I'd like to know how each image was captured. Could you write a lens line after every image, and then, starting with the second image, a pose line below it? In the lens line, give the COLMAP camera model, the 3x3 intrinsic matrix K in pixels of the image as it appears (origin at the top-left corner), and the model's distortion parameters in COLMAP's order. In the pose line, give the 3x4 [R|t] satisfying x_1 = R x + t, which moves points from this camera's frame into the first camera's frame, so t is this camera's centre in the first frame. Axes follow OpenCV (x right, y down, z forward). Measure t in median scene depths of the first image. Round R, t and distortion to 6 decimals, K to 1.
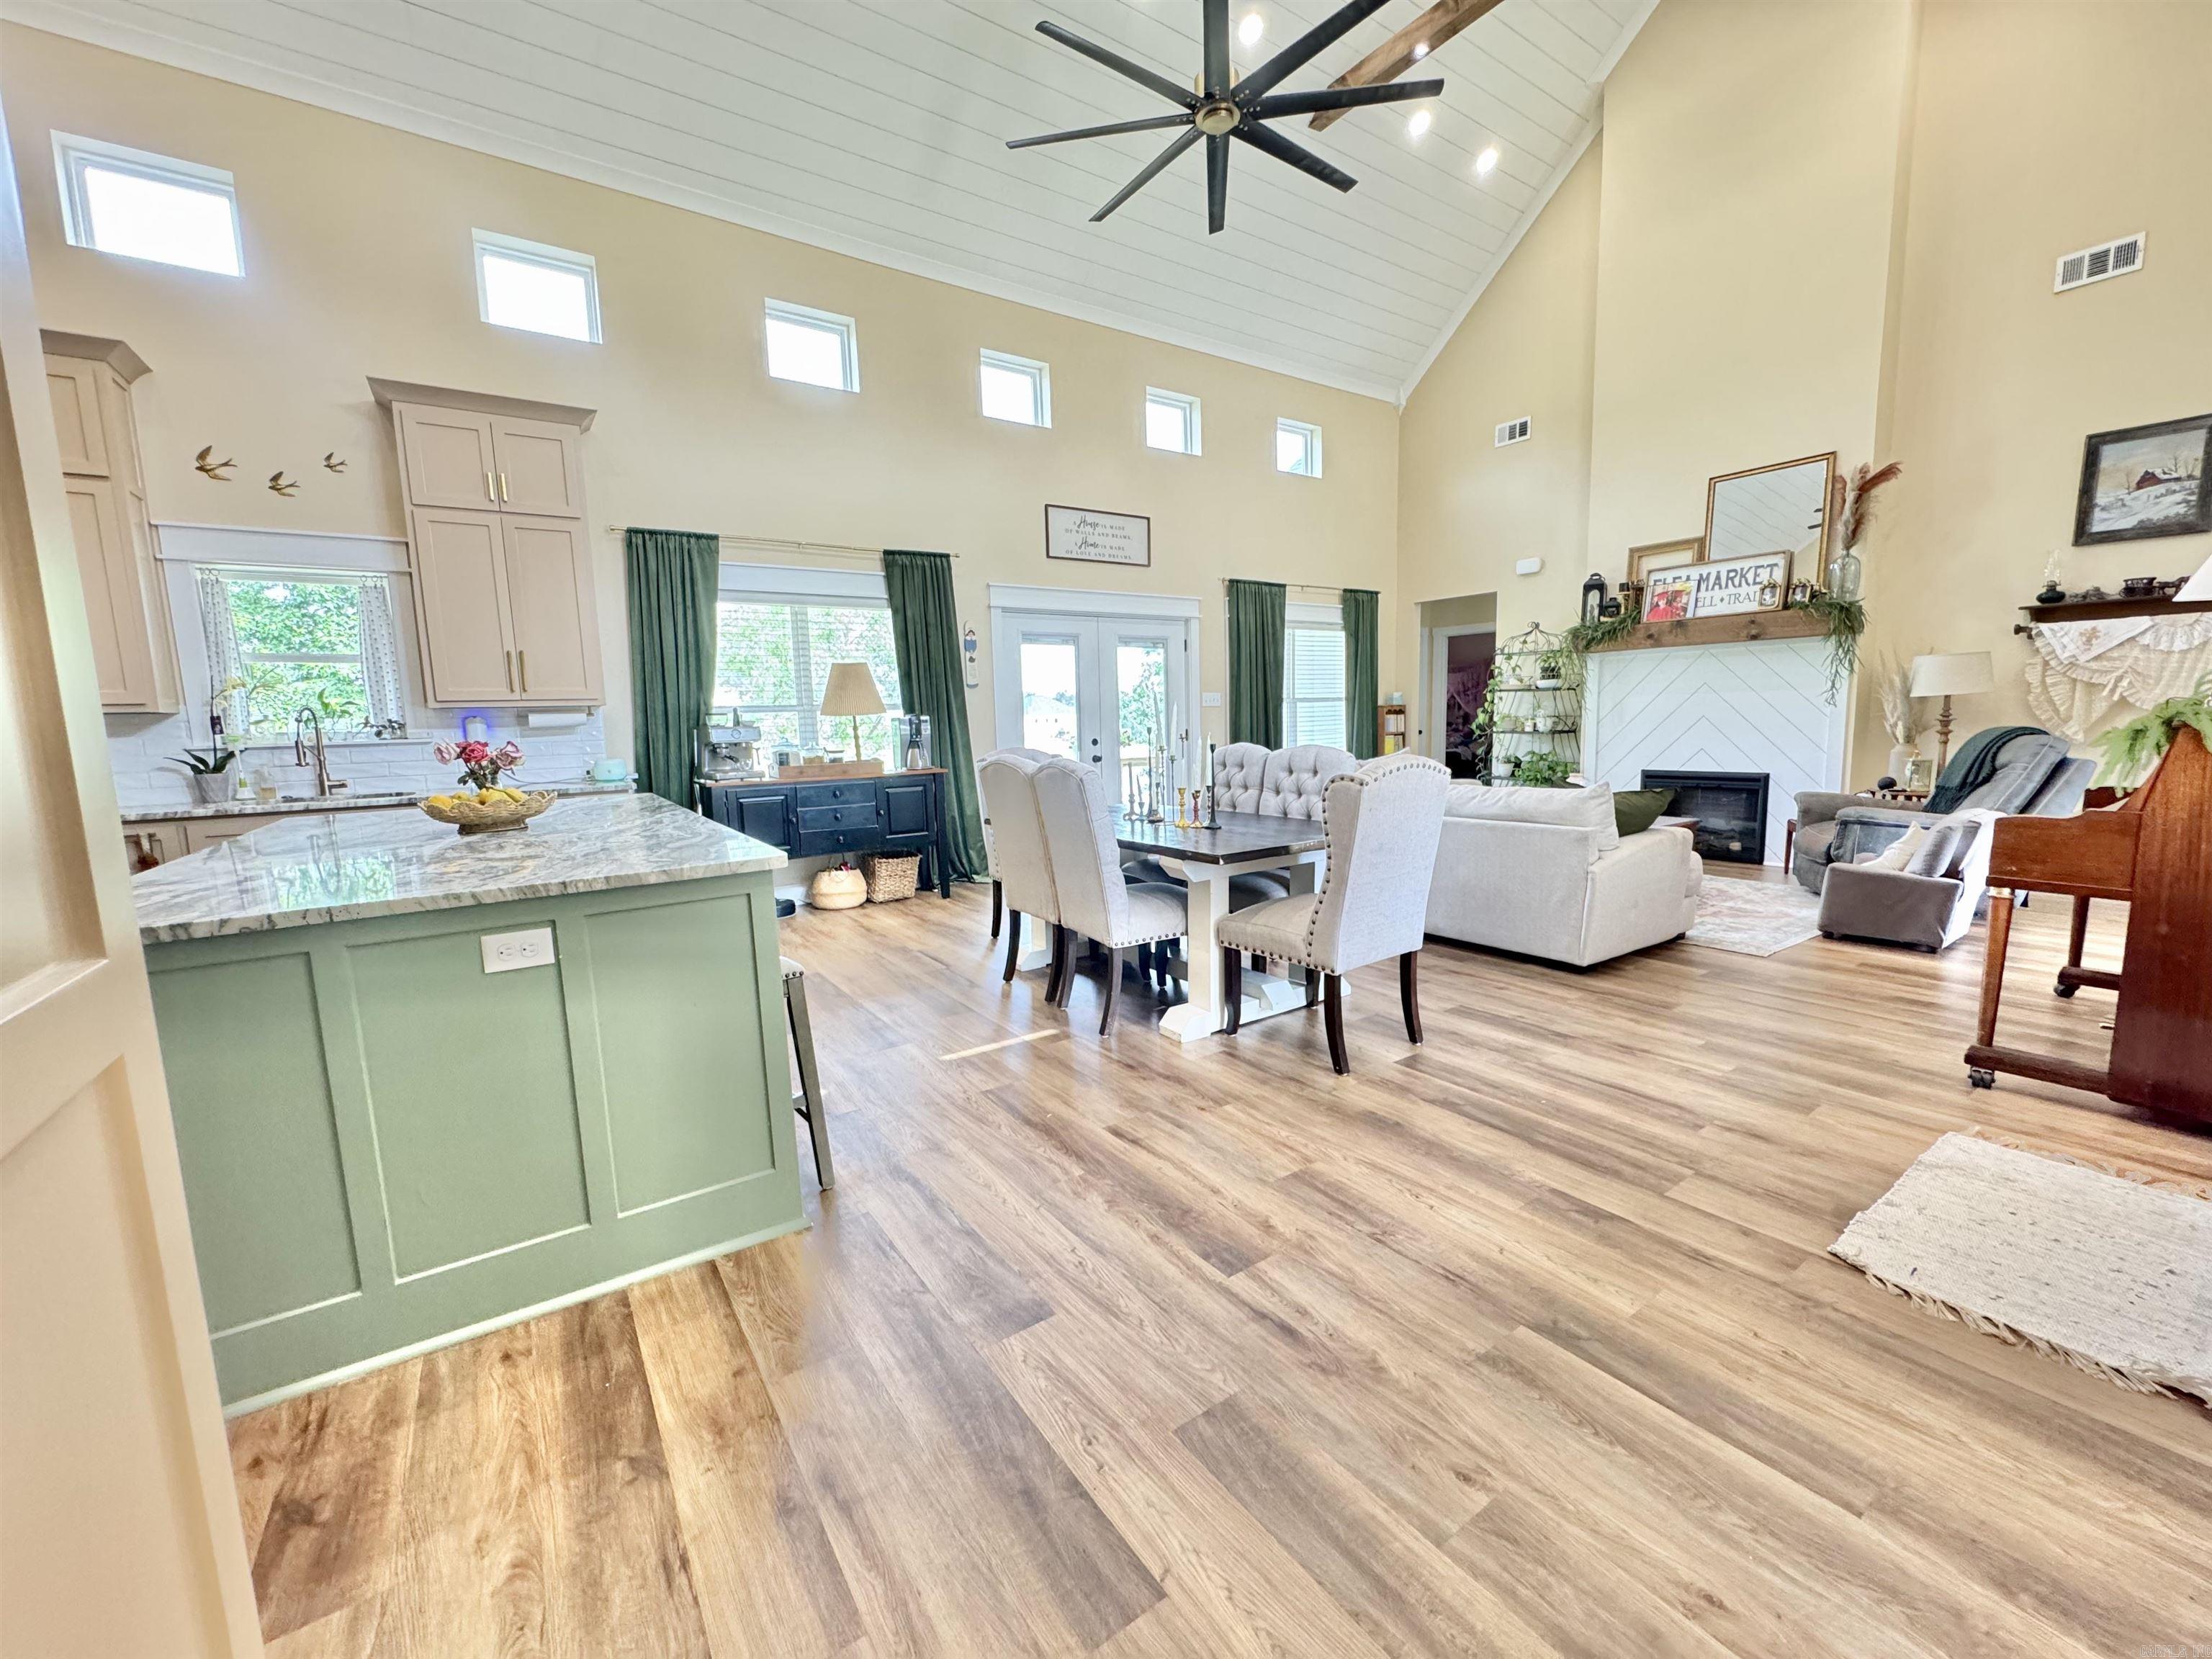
lens RADIAL K [[883.7, 0, 1109.4], [0, 883.7, 826.7], [0, 0, 1]] dist [-0.004354, 0.000564]
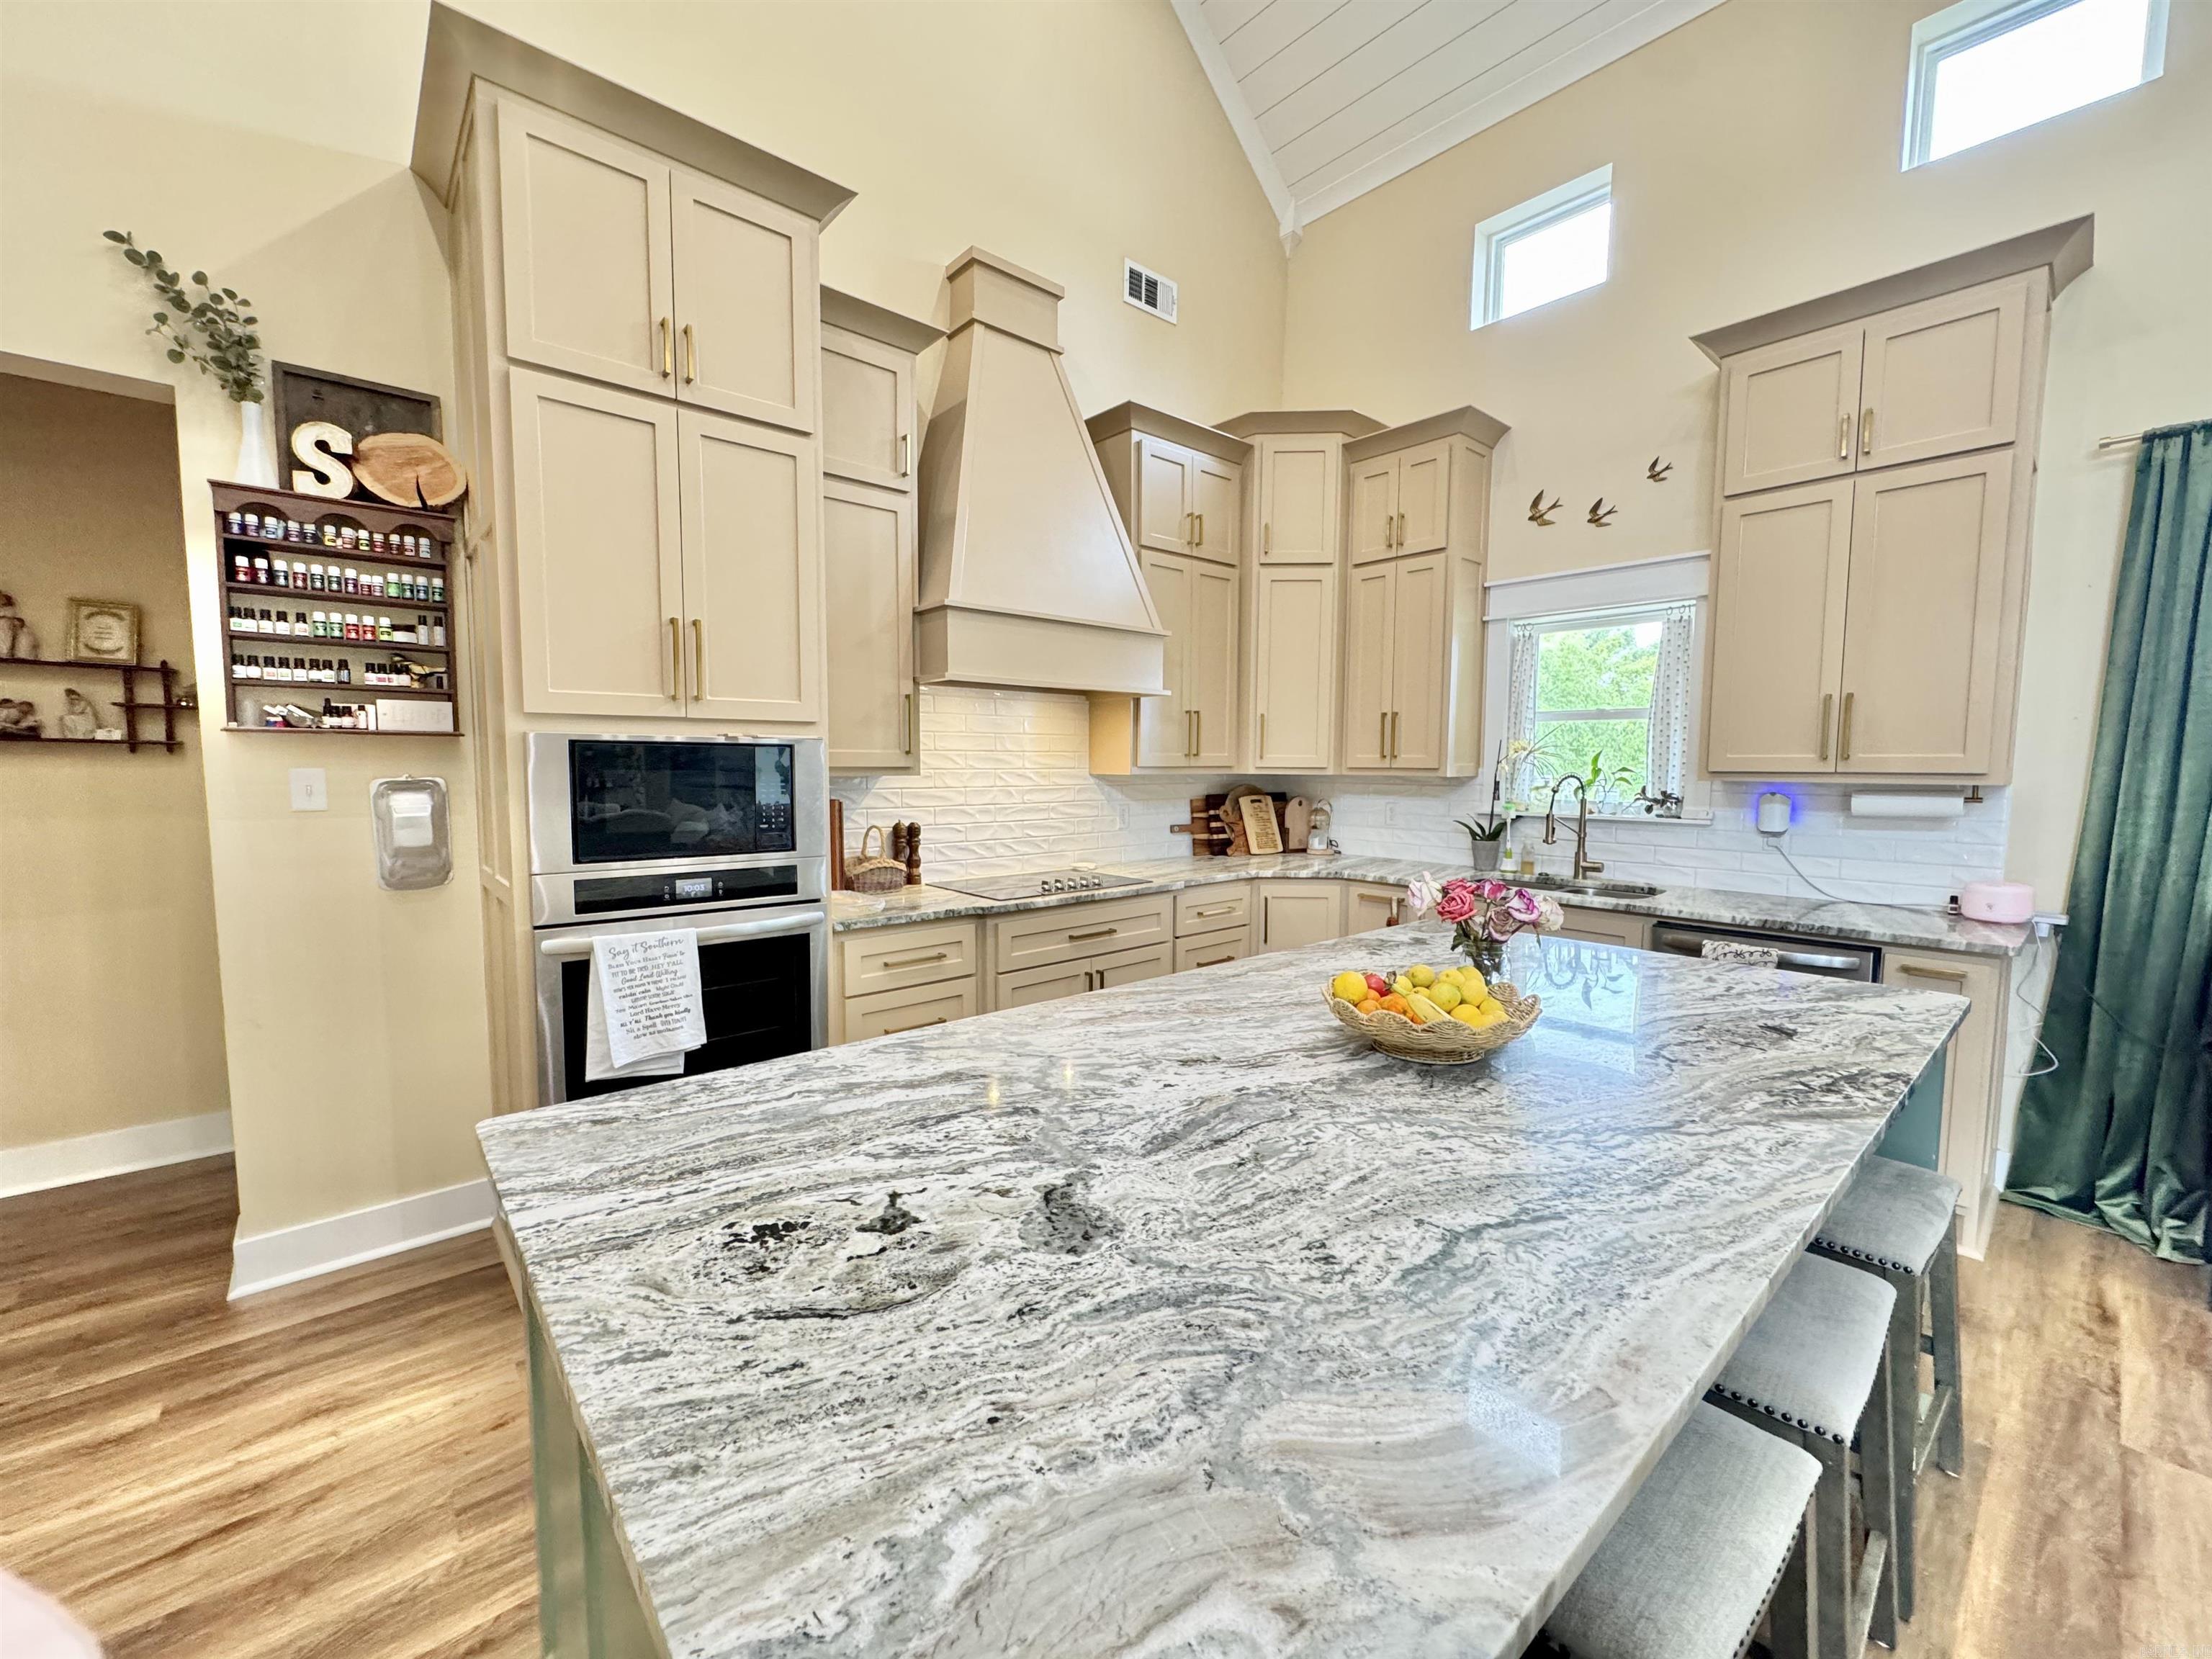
lens RADIAL K [[883.7, 0, 1105.8], [0, 883.7, 830.1], [0, 0, 1]] dist [-0.004354, 0.000564]
pose [[0.113987, 0.104814, -0.987938, -0.100188], [-0.131266, 0.987290, 0.089600, -0.084382], [0.984772, 0.119469, 0.126296, 0.385010]]
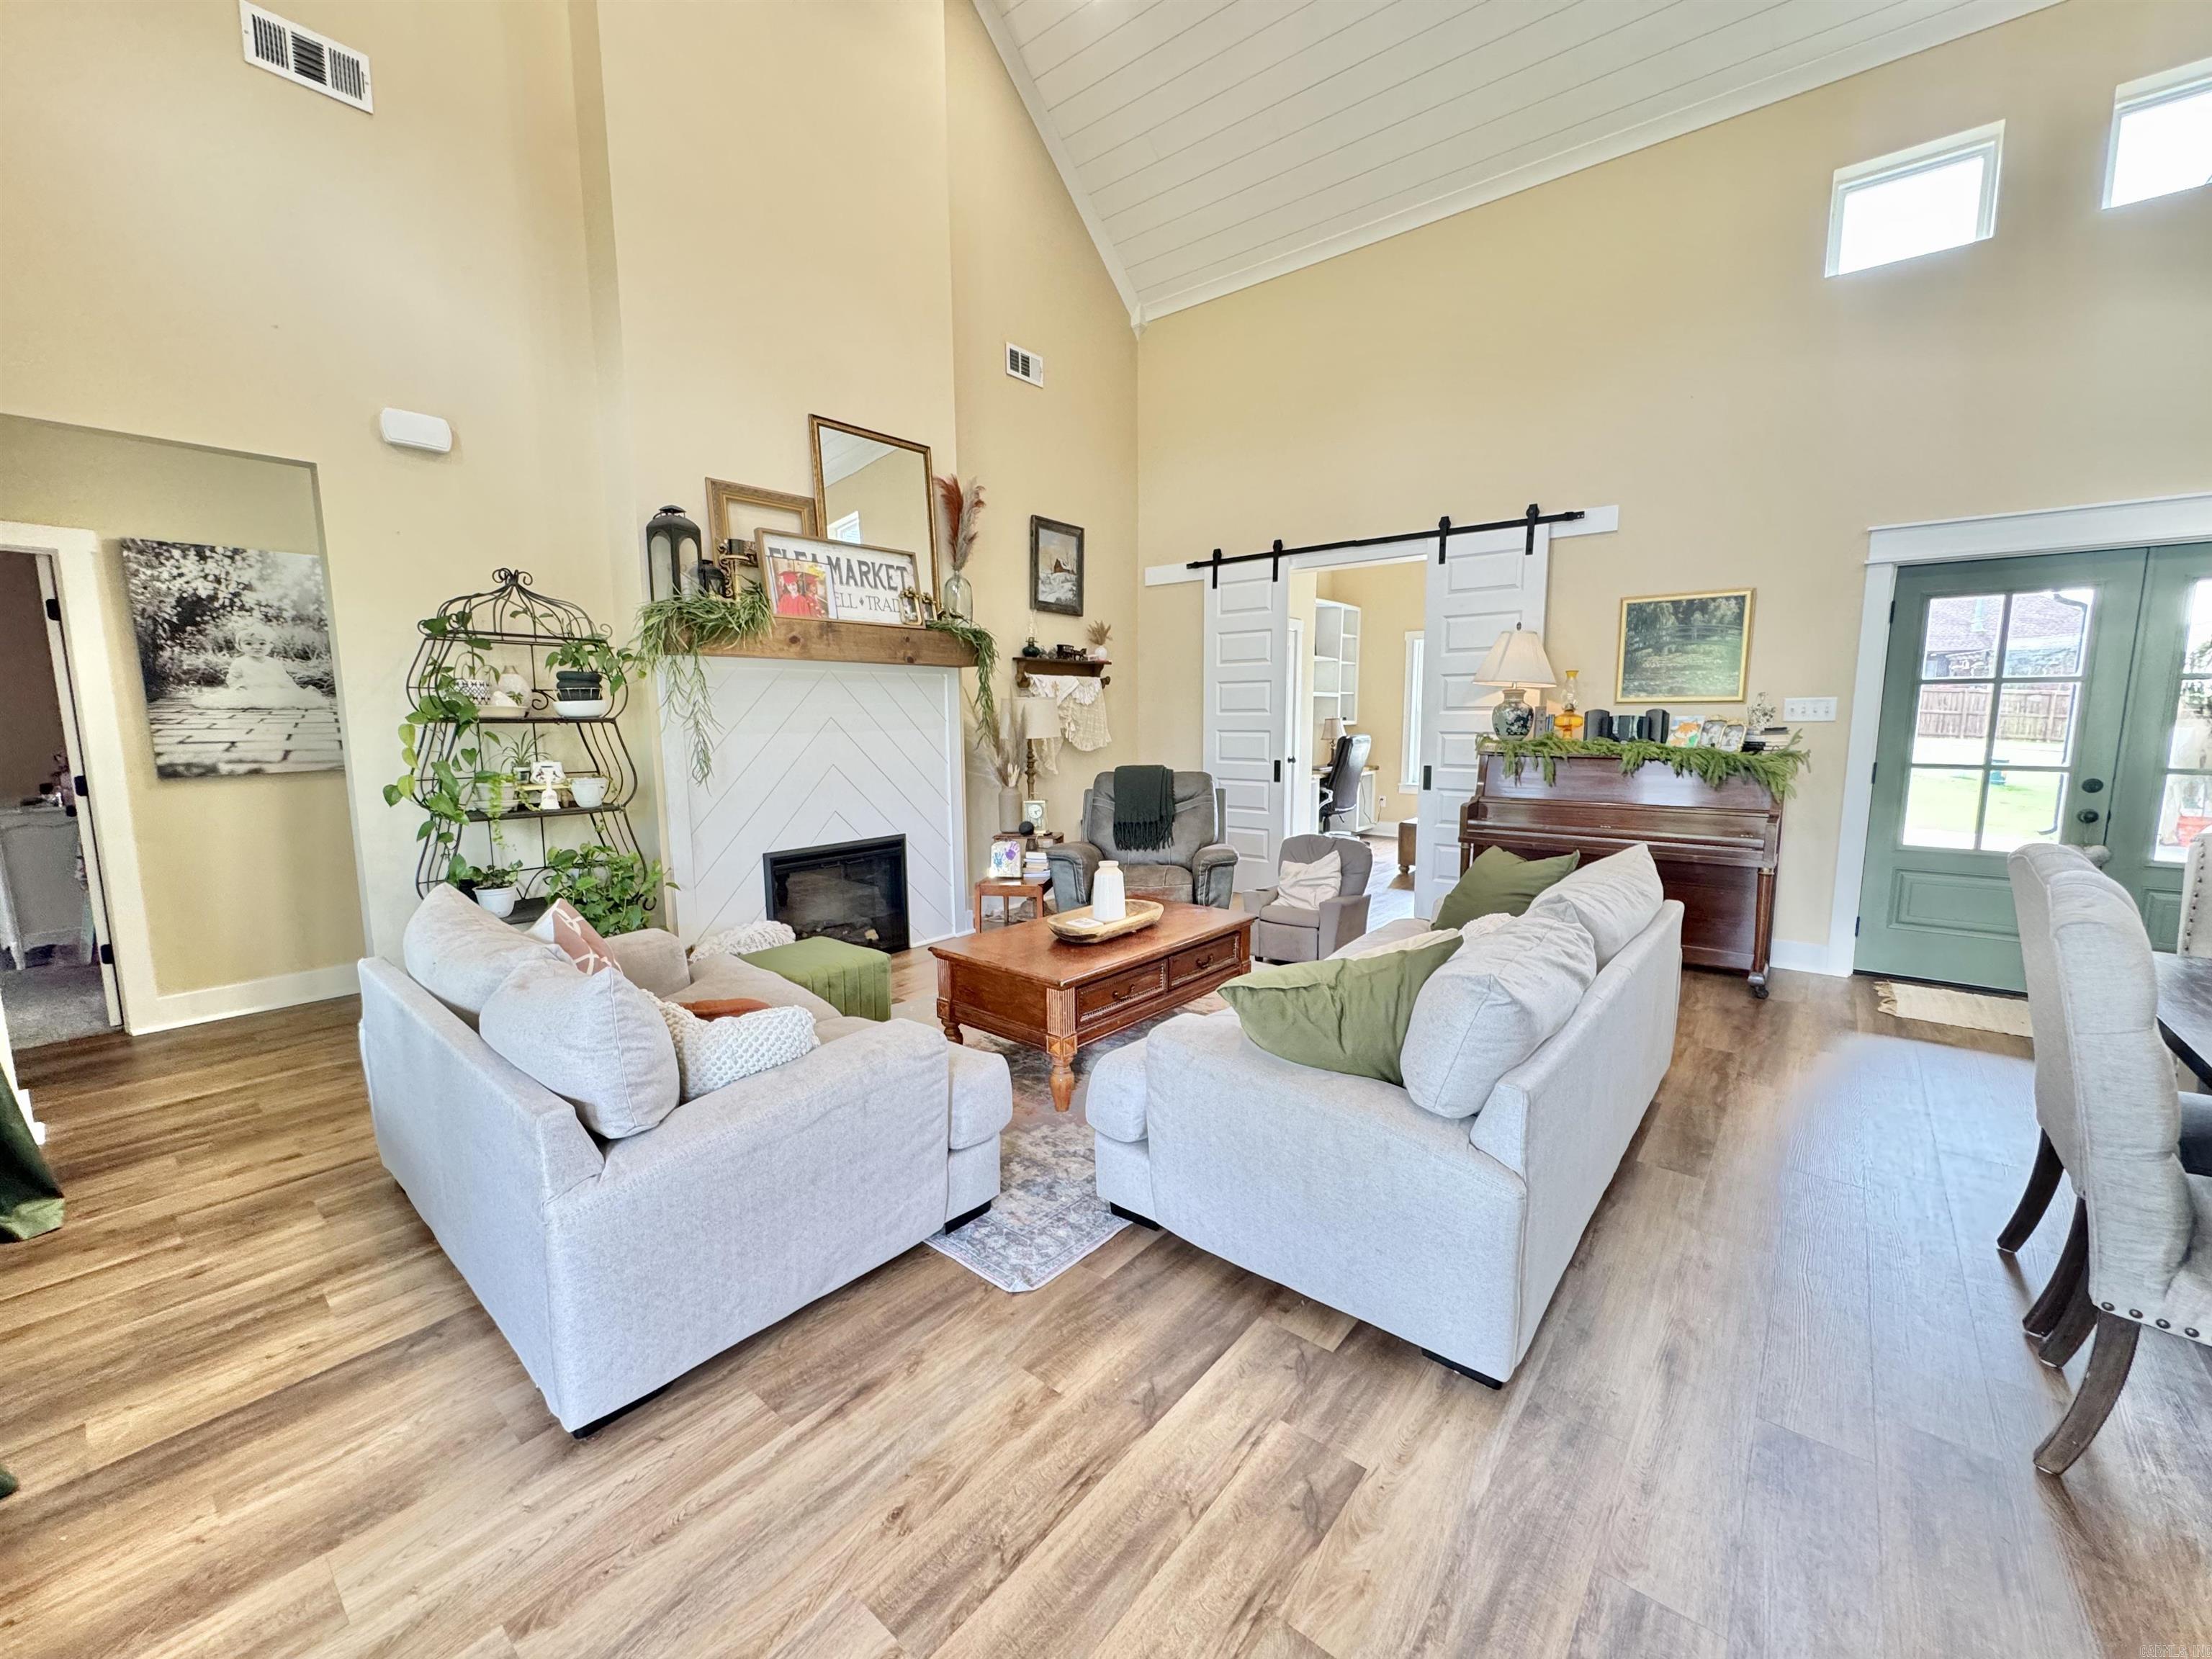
lens RADIAL K [[883.7, 0, 1111.2], [0, 883.7, 832.4], [0, 0, 1]] dist [-0.004354, 0.000564]
pose [[-0.272702, -0.102257, 0.956649, -0.074764], [0.130793, 0.981164, 0.142161, -0.187251], [-0.953167, 0.163890, -0.254191, 1.274087]]
